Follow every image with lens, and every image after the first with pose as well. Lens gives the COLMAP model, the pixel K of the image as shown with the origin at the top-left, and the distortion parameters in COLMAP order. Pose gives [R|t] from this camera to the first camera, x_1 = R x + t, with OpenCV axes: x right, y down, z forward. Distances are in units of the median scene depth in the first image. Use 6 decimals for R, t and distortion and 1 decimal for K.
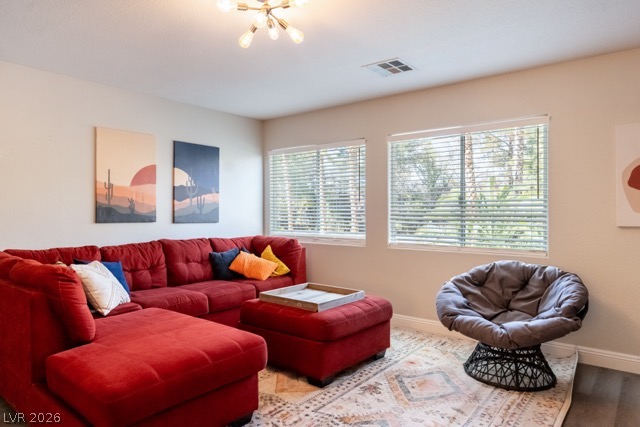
lens RADIAL K [[412.8, 0, 320.0], [0, 412.8, 213.5], [0, 0, 1]] dist [-0.001003, -0.000395]
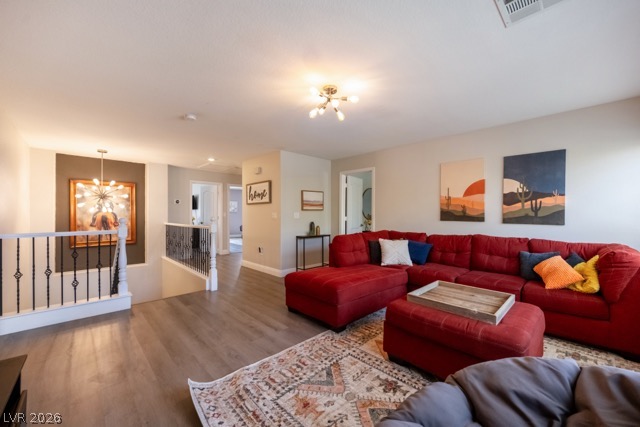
lens RADIAL K [[256.4, 0, 321.5], [0, 256.4, 209.7], [0, 0, 1]] dist [0.000794, -0.000008]
pose [[-0.133487, -0.010246, -0.990998, 0.515100], [-0.003100, 0.999946, -0.009921, -0.008783], [0.991046, 0.001748, -0.133511, 0.591133]]
